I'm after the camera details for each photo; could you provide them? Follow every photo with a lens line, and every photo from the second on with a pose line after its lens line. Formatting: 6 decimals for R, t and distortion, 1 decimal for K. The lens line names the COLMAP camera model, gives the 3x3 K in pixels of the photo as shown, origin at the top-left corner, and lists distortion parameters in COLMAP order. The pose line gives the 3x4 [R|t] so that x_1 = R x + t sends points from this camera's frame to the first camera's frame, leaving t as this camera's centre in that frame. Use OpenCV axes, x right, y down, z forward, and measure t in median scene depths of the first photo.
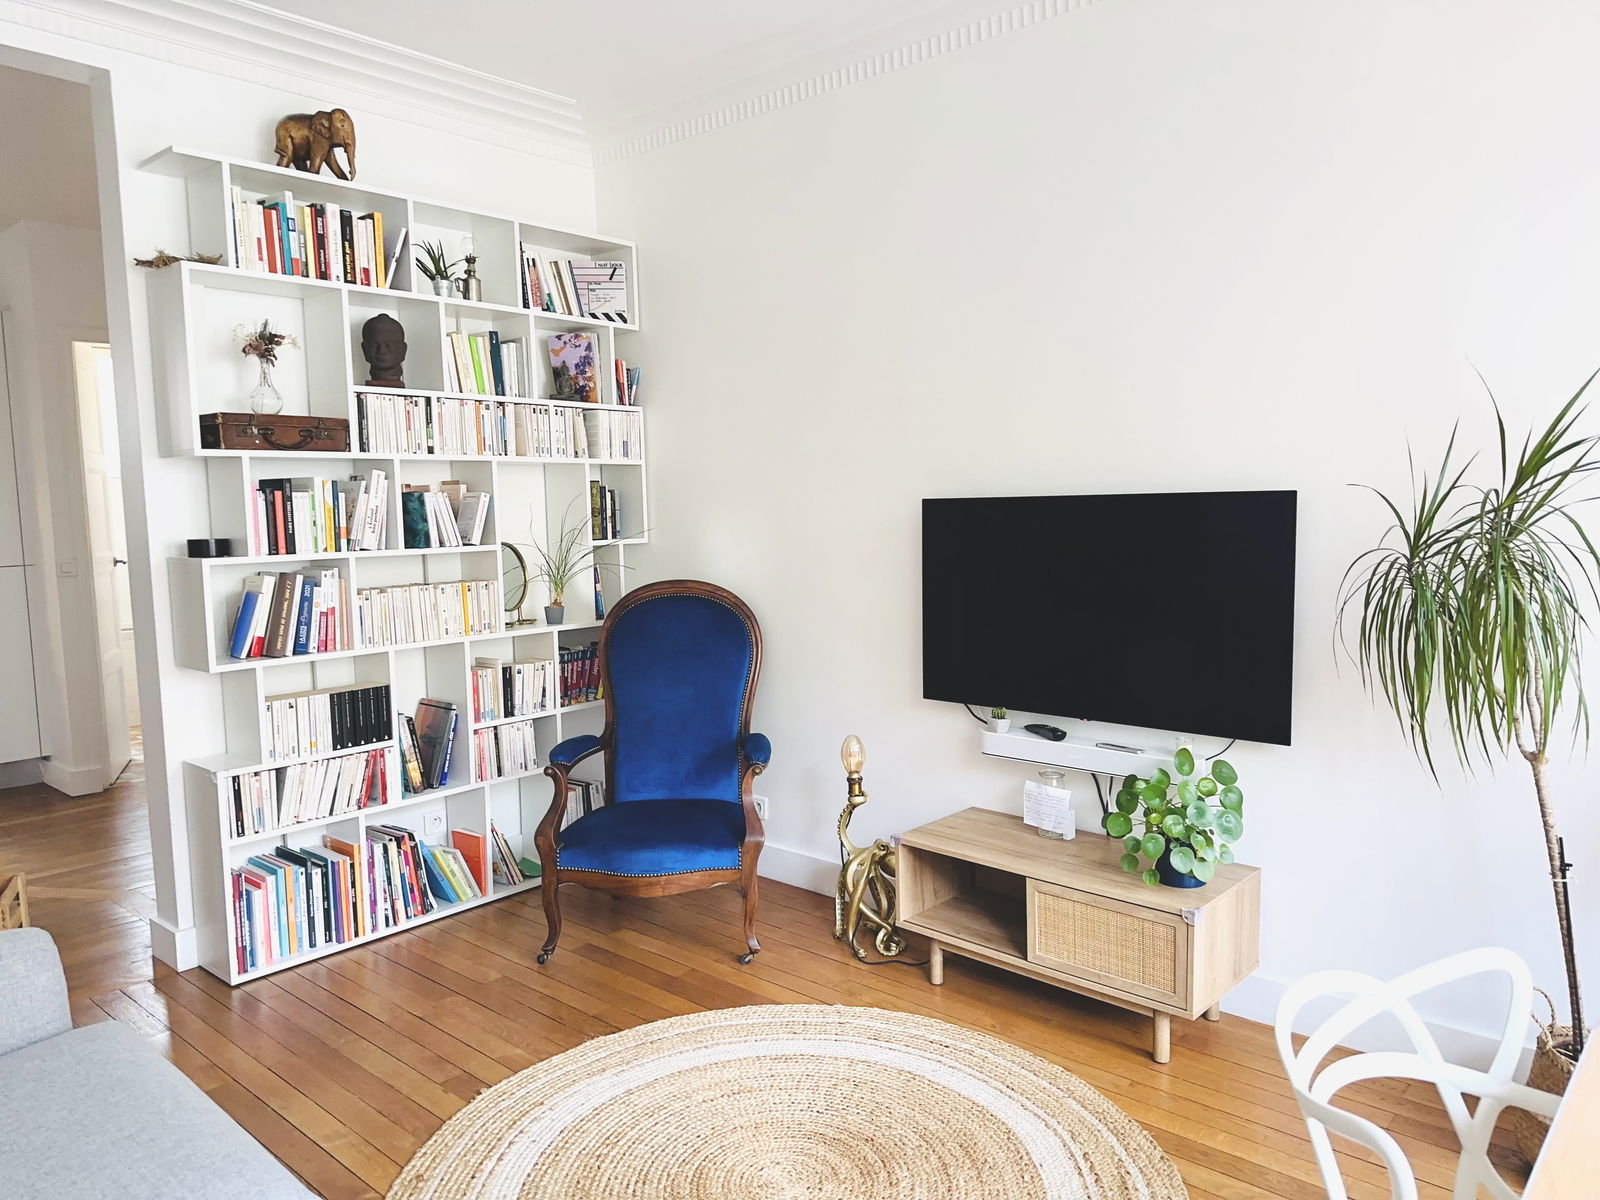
lens RADIAL K [[1110.7, 0, 790.9], [0, 1110.7, 601.6], [0, 0, 1]] dist [0.142436, -0.222475]
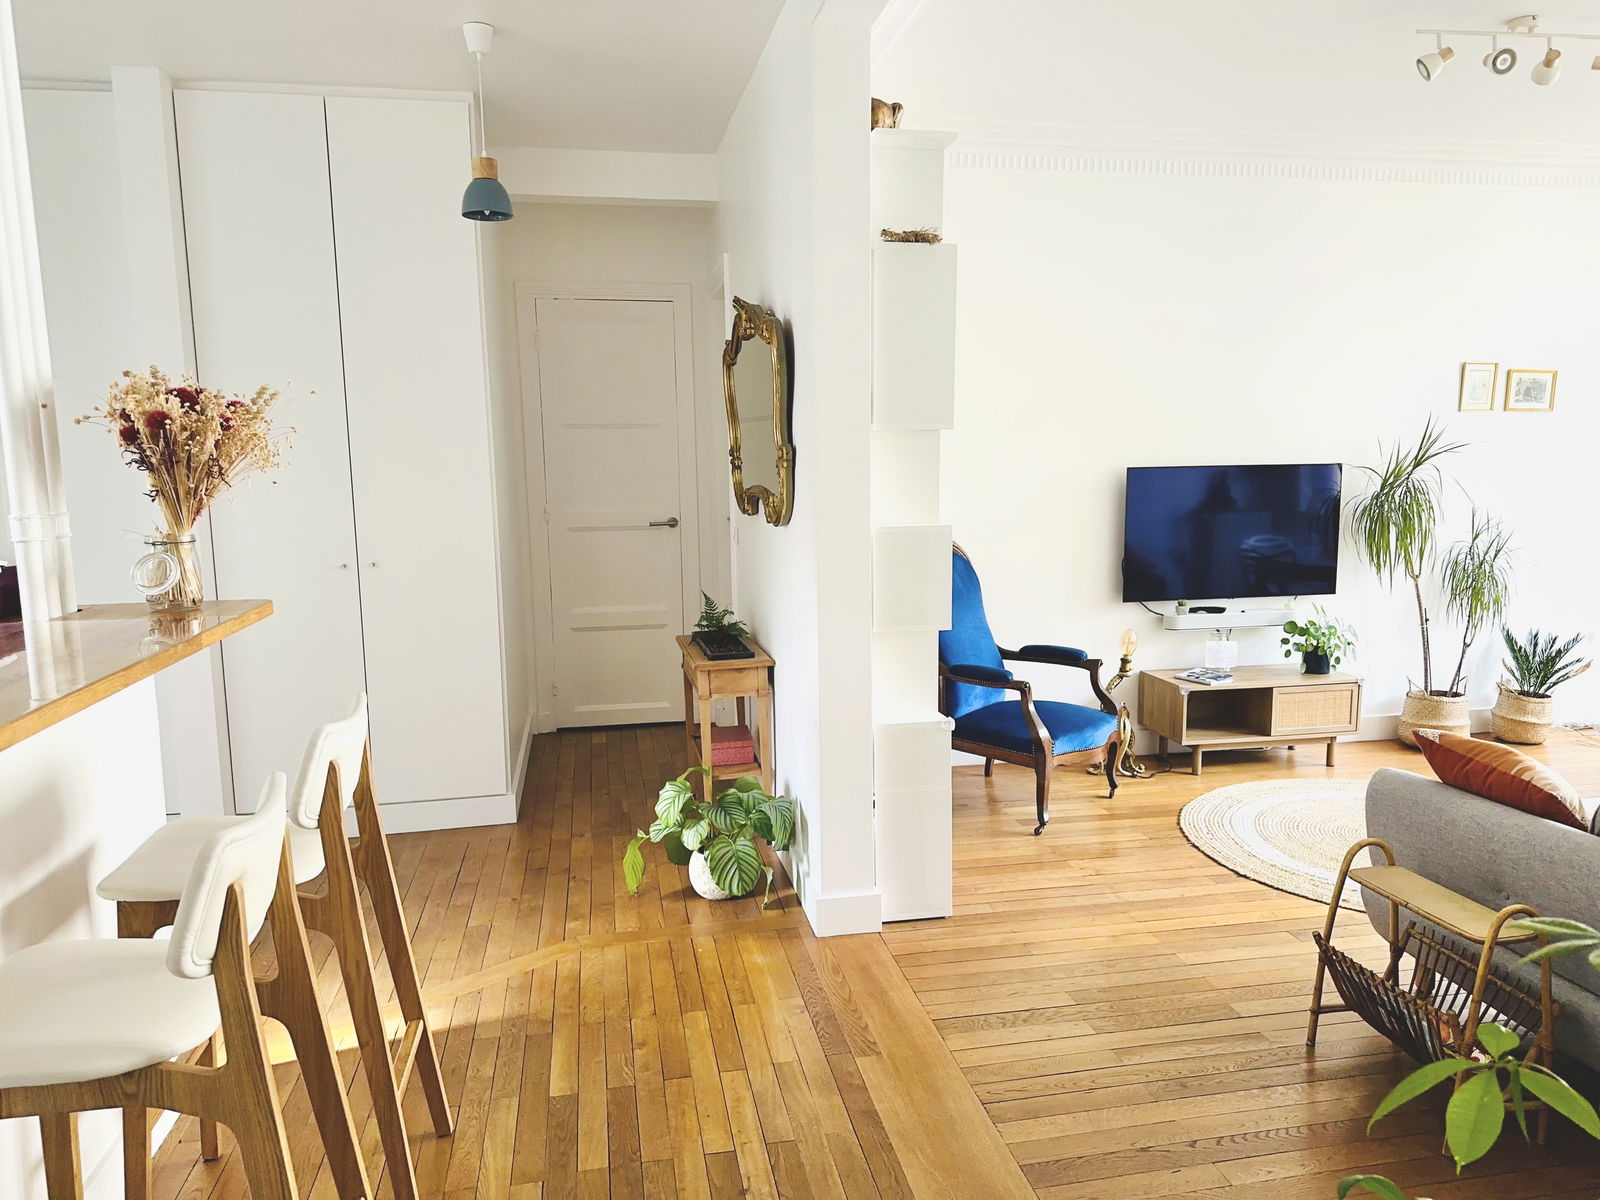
lens RADIAL K [[1104.2, 0, 800.0], [0, 1104.2, 600.0], [0, 0, 1]] dist [0.060768, -0.096230]
pose [[0.607473, -0.081448, 0.790153, -1.427213], [0.070312, 0.996338, 0.048646, -0.018961], [-0.791222, 0.026006, 0.610976, 0.483900]]
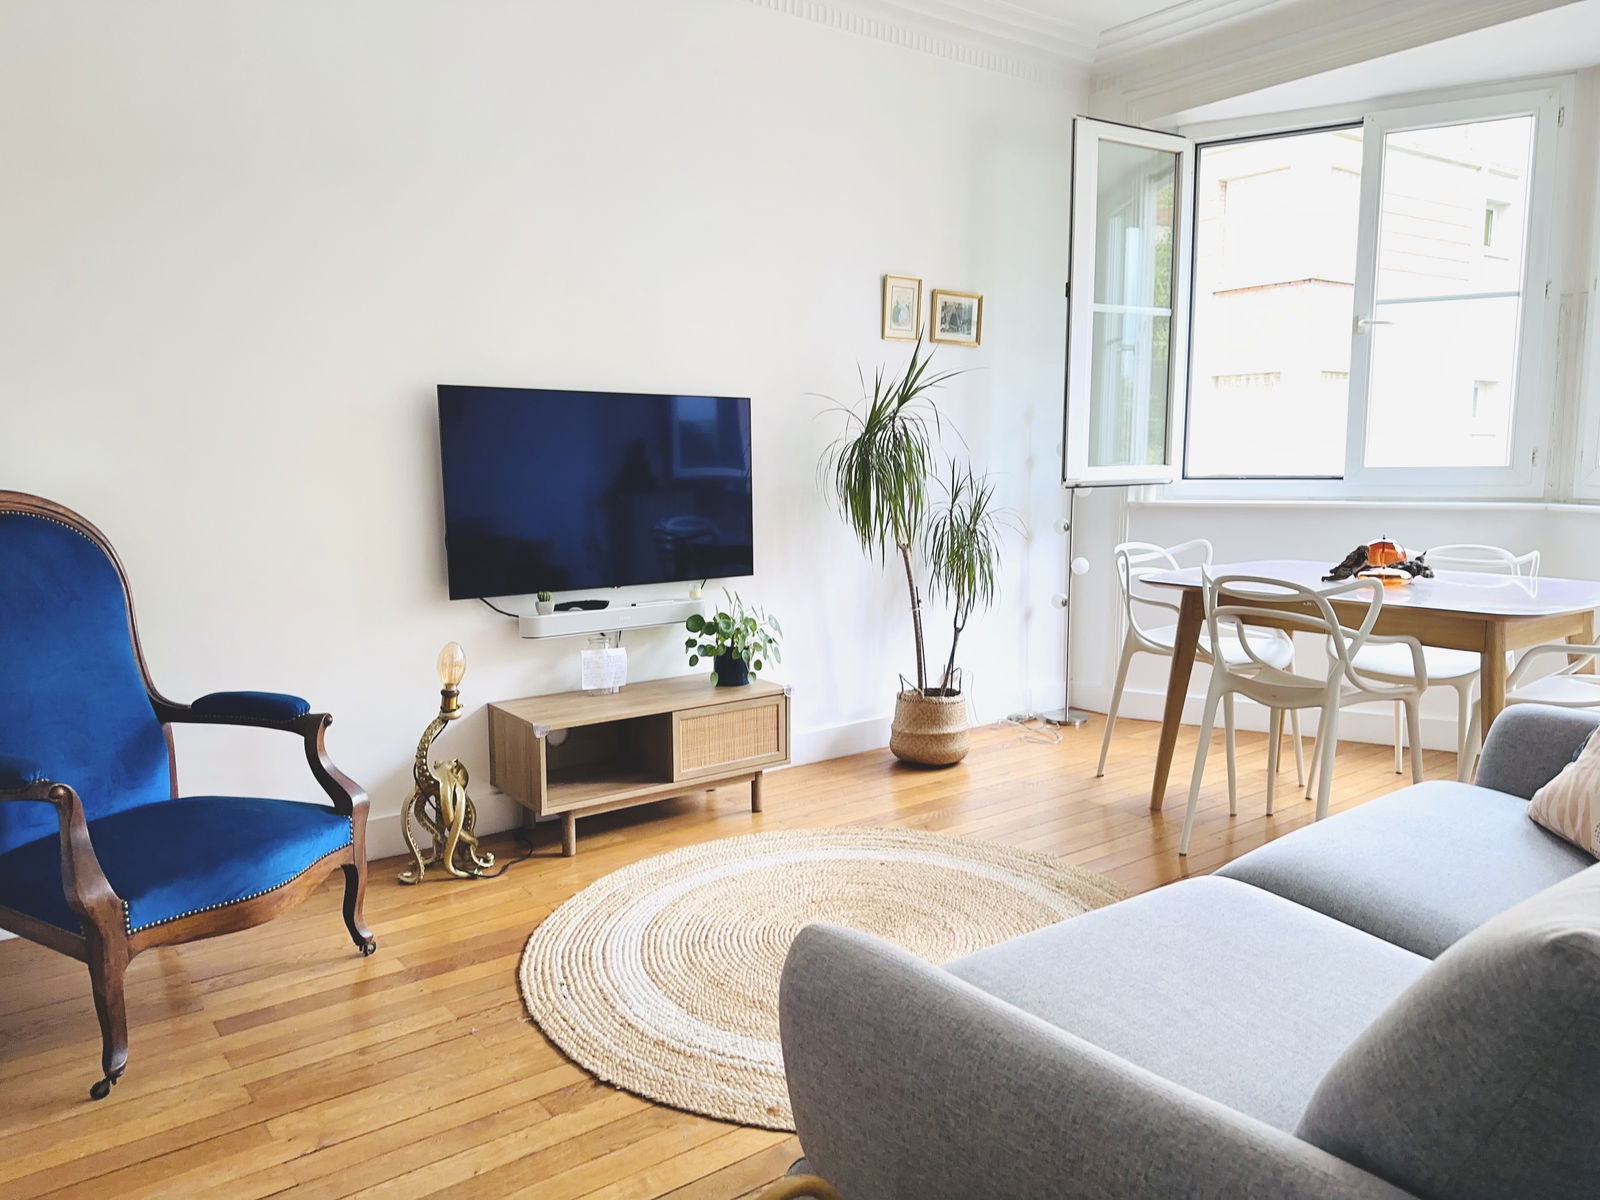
lens RADIAL K [[1110.7, 0, 790.9], [0, 1110.7, 601.6], [0, 0, 1]] dist [0.142436, -0.222475]
pose [[0.191366, -0.095640, 0.976848, -0.823818], [0.097666, 0.992157, 0.078006, 0.046590], [-0.976647, 0.080477, 0.199206, 0.582476]]
